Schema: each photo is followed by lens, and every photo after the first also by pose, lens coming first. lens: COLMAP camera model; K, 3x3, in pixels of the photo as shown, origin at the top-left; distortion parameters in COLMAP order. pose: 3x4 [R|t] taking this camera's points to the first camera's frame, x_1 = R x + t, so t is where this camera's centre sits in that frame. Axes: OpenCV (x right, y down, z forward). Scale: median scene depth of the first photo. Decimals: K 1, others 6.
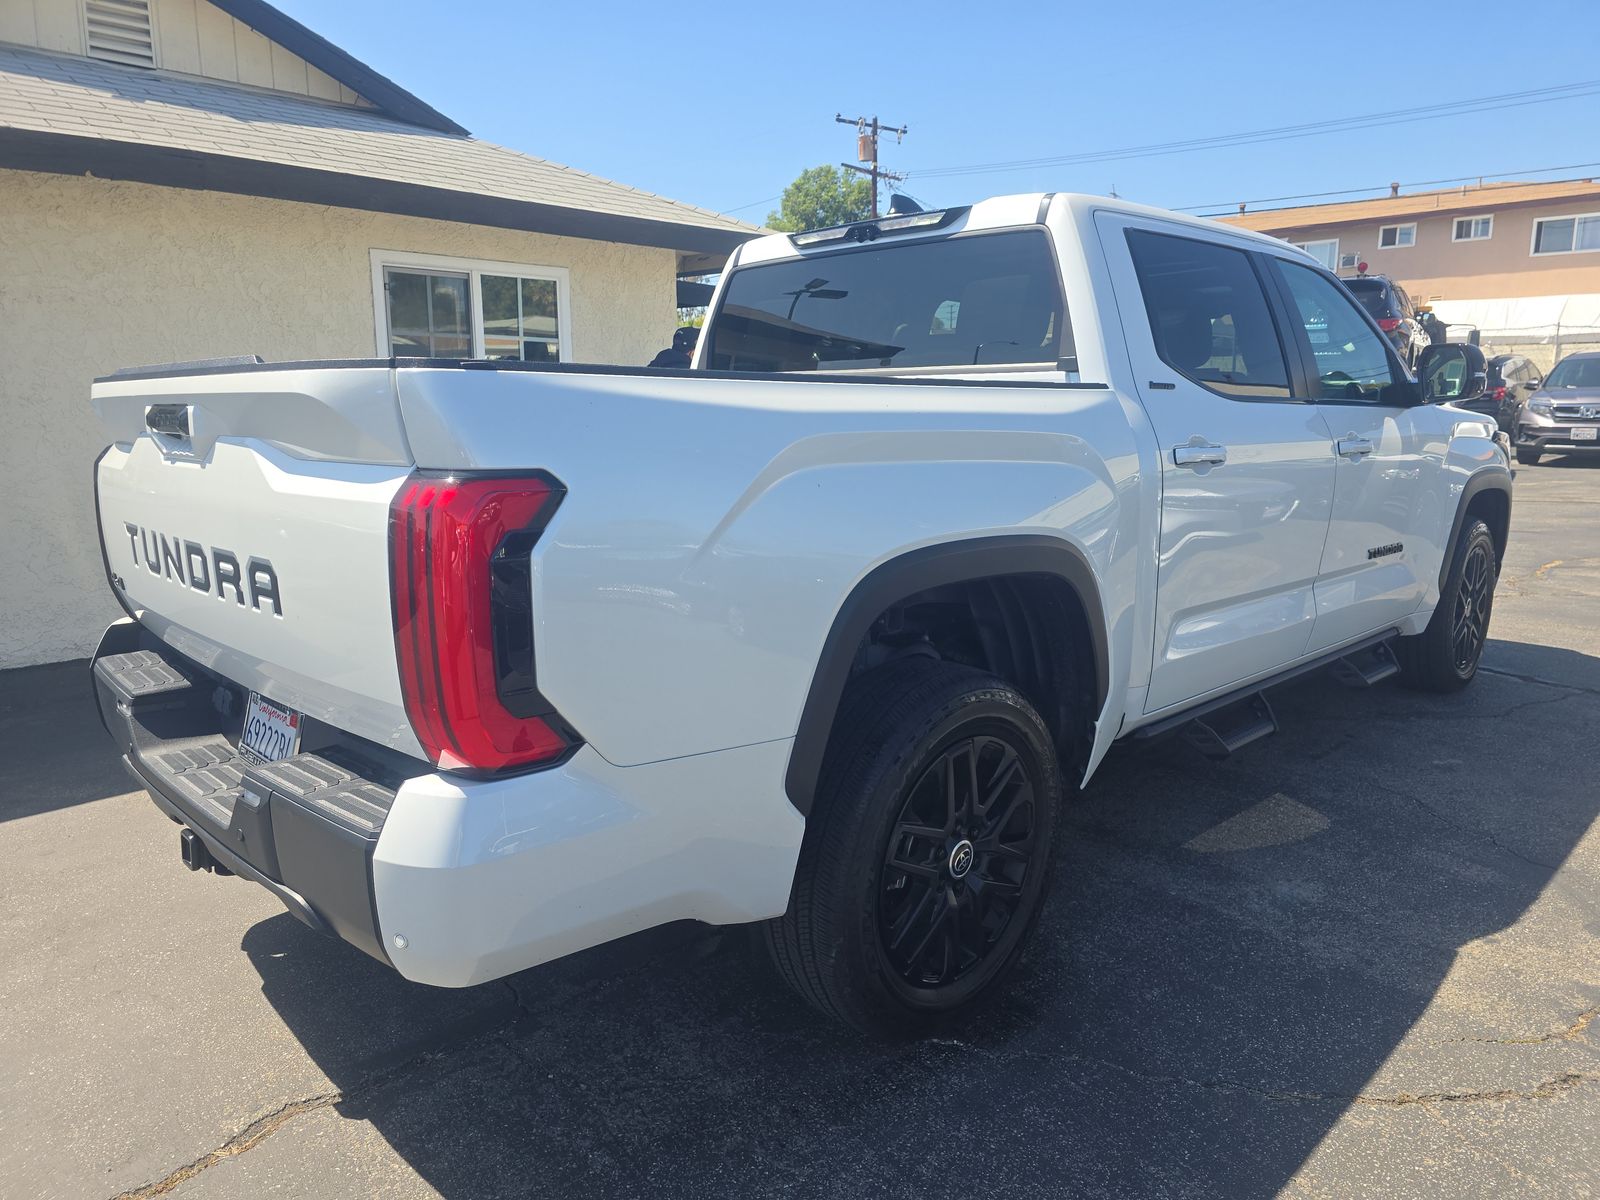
lens RADIAL K [[1095.8, 0, 800.0], [0, 1095.8, 600.0], [0, 0, 1]] dist [0.064926, -0.042035]
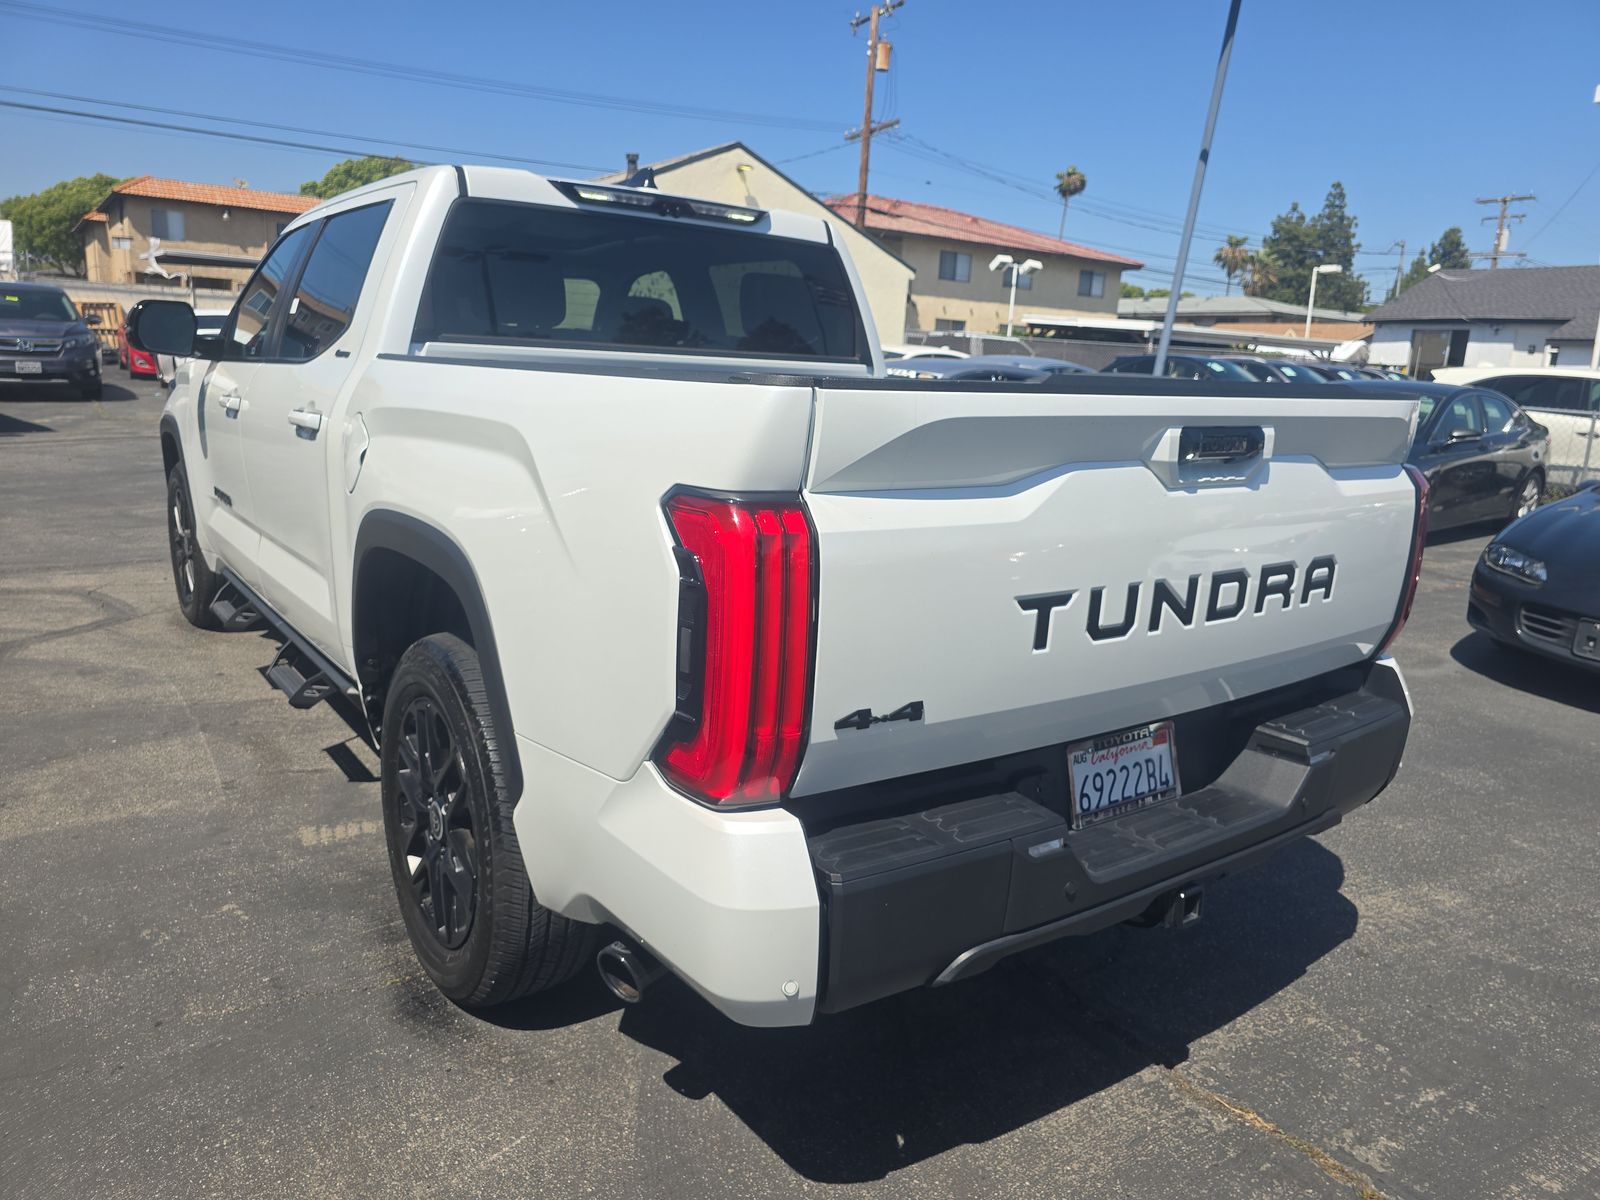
lens RADIAL K [[1107.3, 0, 815.0], [0, 1107.3, 593.5], [0, 0, 1]] dist [0.052552, -0.050314]
pose [[0.127142, -0.195558, 0.972416, -0.889236], [0.132464, 0.974938, 0.178746, -0.146138], [-0.983000, 0.106084, 0.149860, 0.704610]]
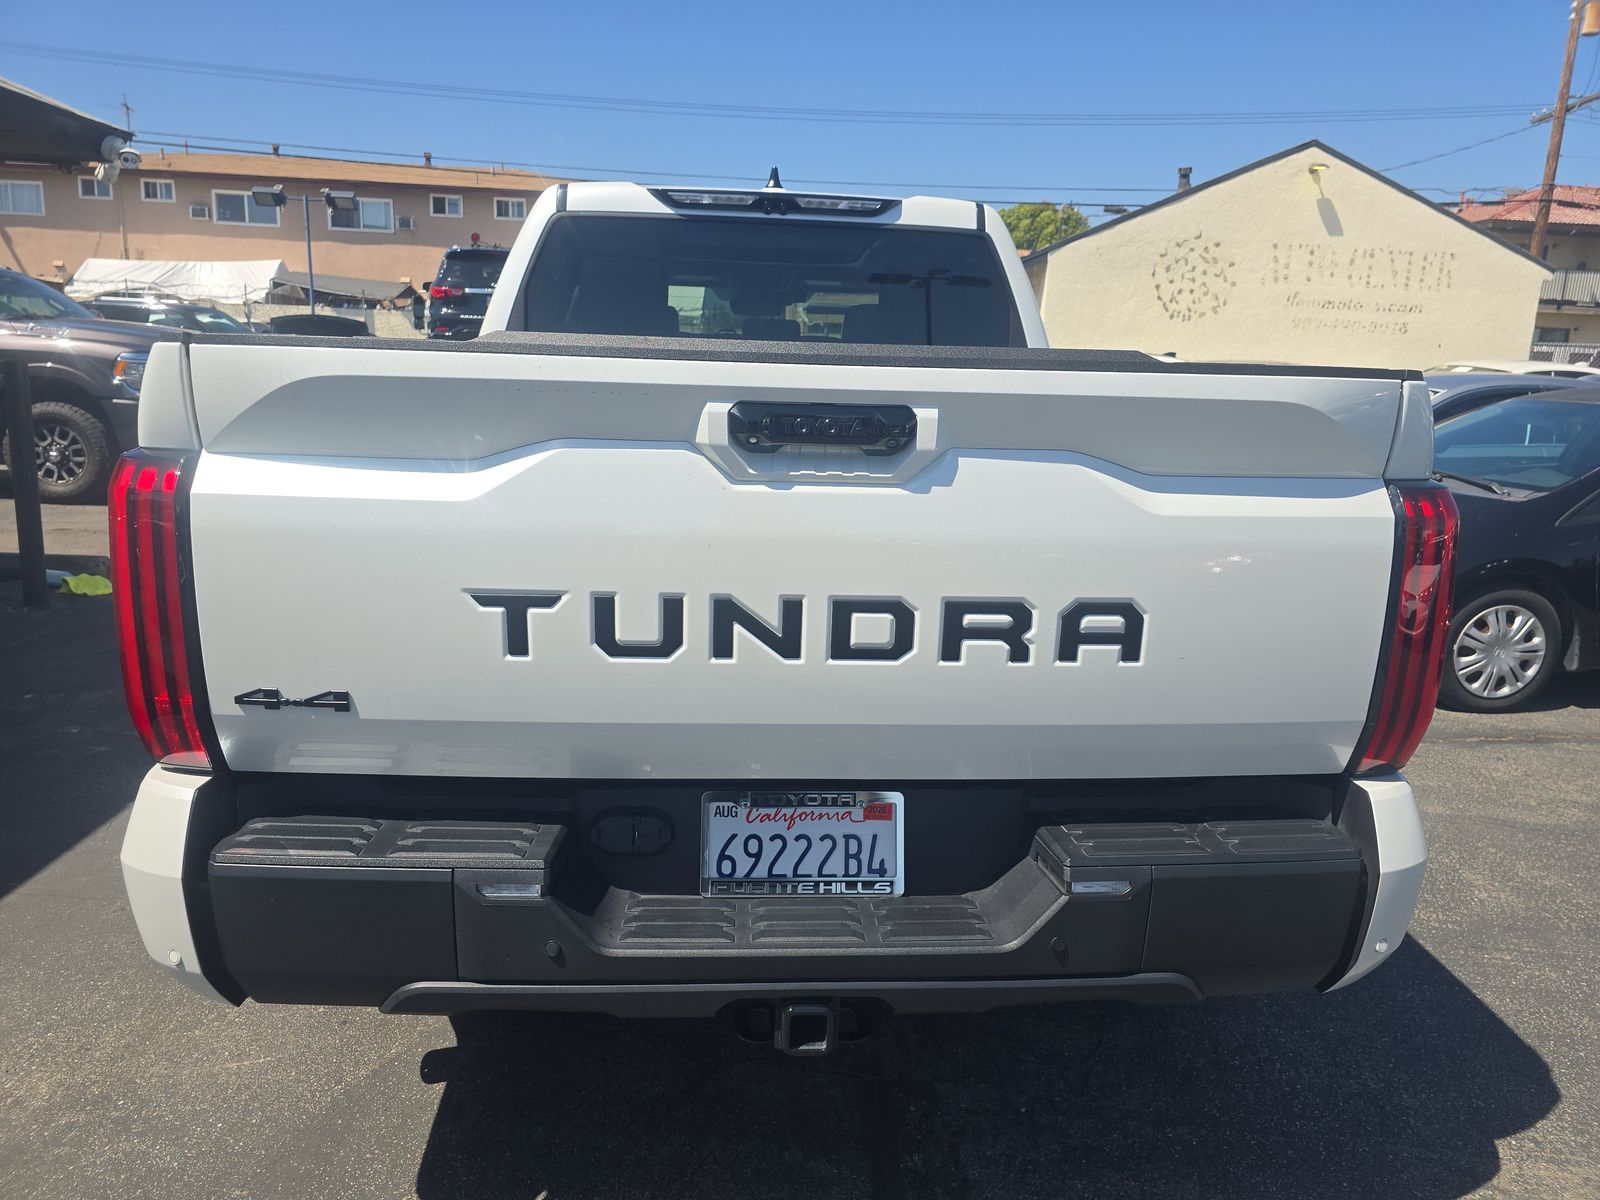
lens RADIAL K [[1107.3, 0, 815.0], [0, 1107.3, 593.5], [0, 0, 1]] dist [0.052552, -0.050314]
pose [[0.642375, -0.129493, 0.755371, -0.646924], [0.103253, 0.991259, 0.082123, -0.067726], [-0.759403, 0.025241, 0.650131, 0.325721]]
